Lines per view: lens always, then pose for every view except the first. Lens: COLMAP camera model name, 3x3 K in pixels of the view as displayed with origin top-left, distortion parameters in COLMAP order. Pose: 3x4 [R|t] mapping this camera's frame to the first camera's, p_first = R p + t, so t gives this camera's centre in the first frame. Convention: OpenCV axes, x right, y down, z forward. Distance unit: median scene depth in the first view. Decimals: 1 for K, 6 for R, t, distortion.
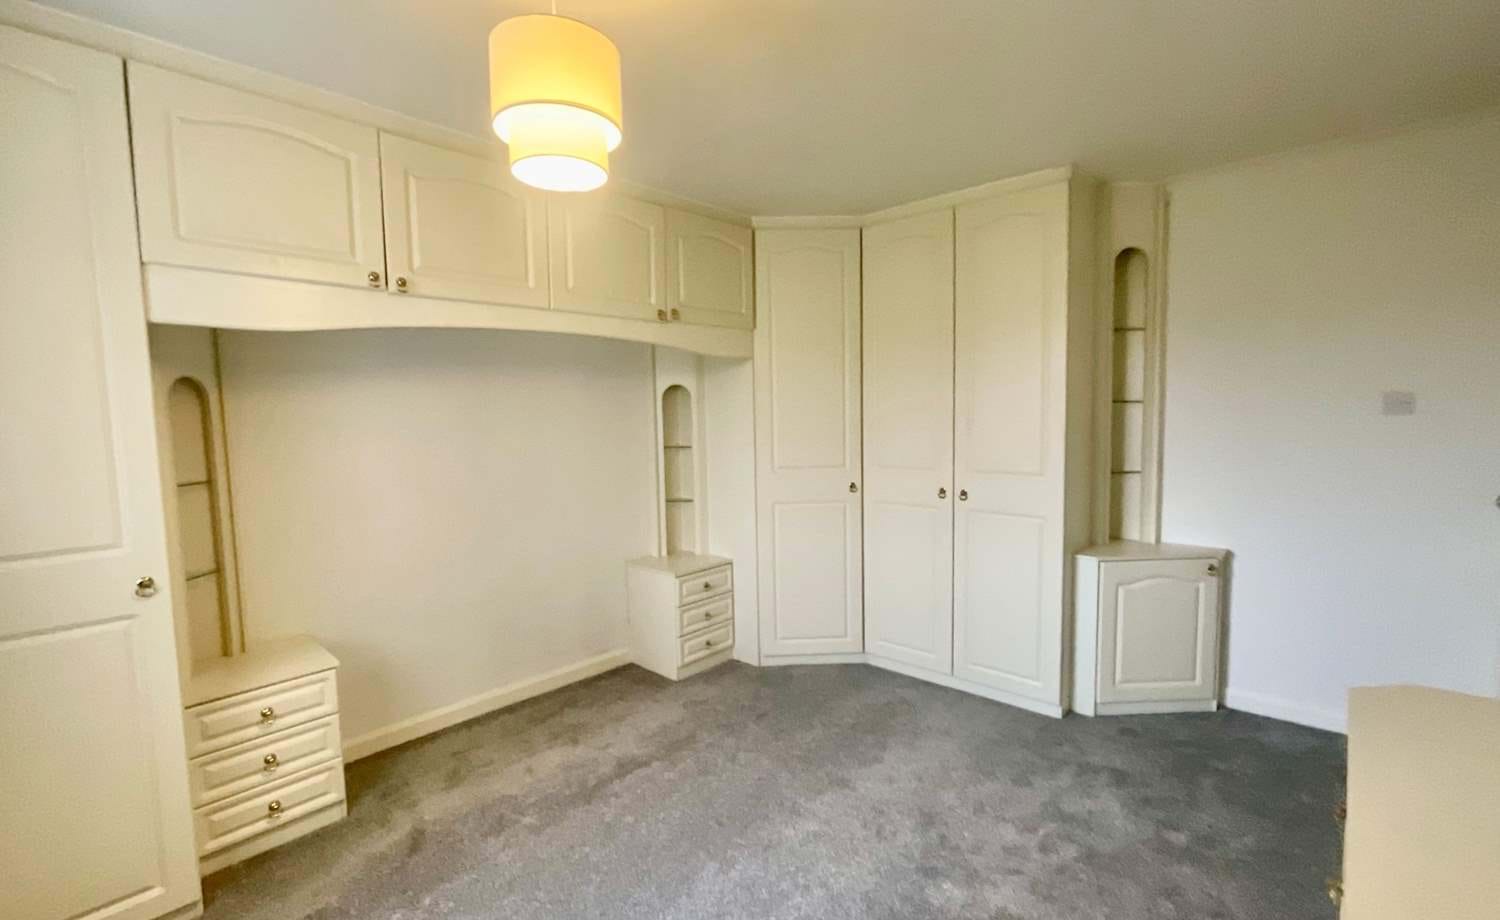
lens RADIAL K [[651.1, 0, 729.9], [0, 651.1, 457.3], [0, 0, 1]] dist [-0.000325, 0.000048]
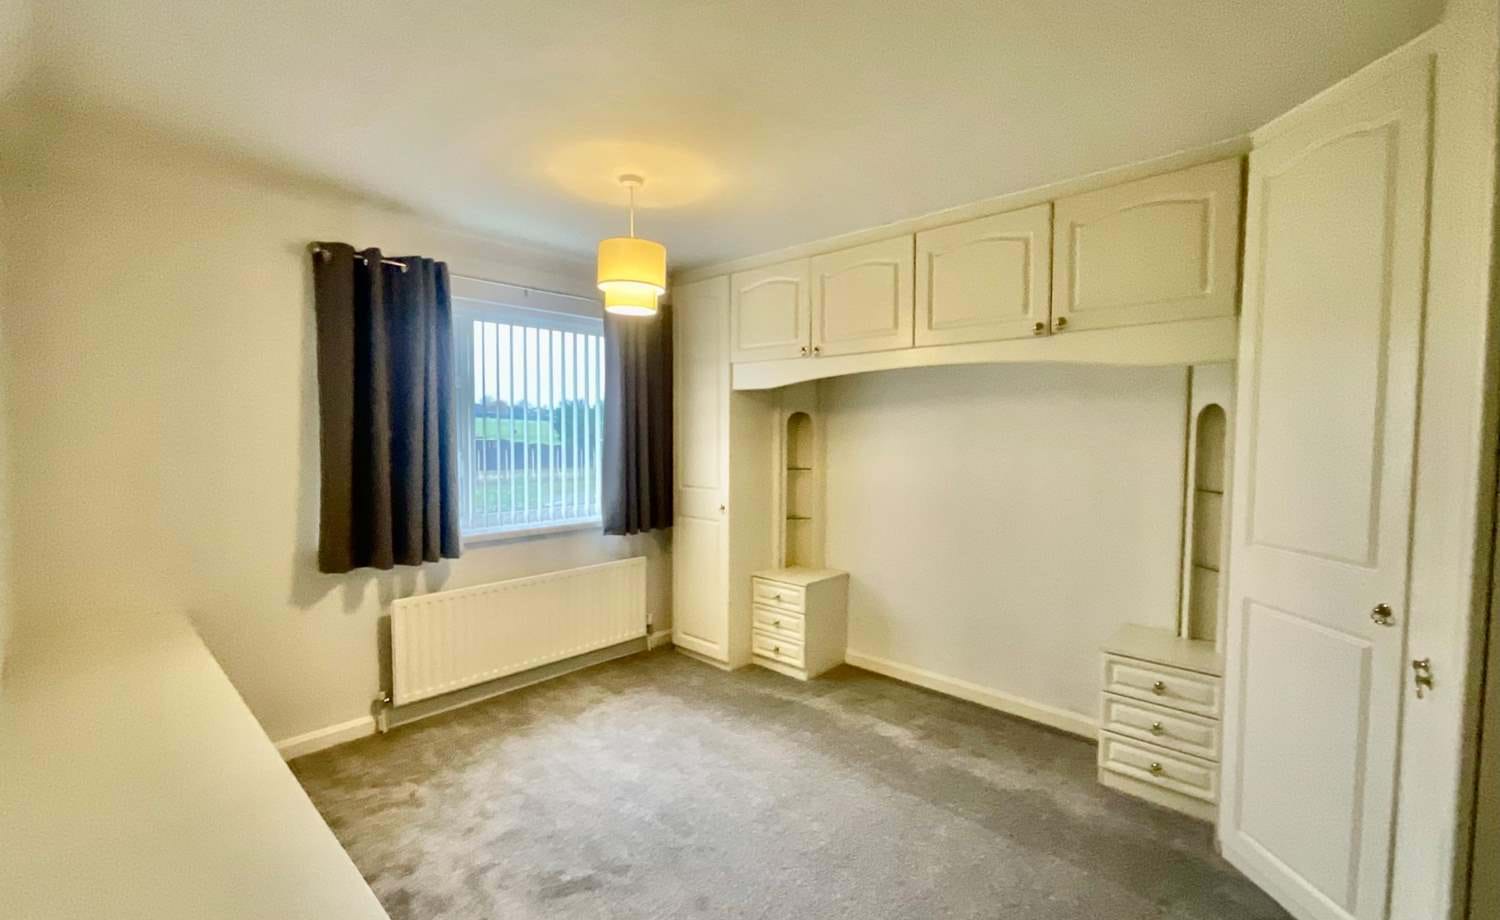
lens RADIAL K [[611.5, 0, 746.8], [0, 611.5, 458.7], [0, 0, 1]] dist [-0.000350, 0.000016]
pose [[0.026733, 0.060173, -0.997830, 0.730663], [-0.082520, 0.994913, 0.057786, -0.062738], [0.996231, 0.080796, 0.031562, 0.617640]]
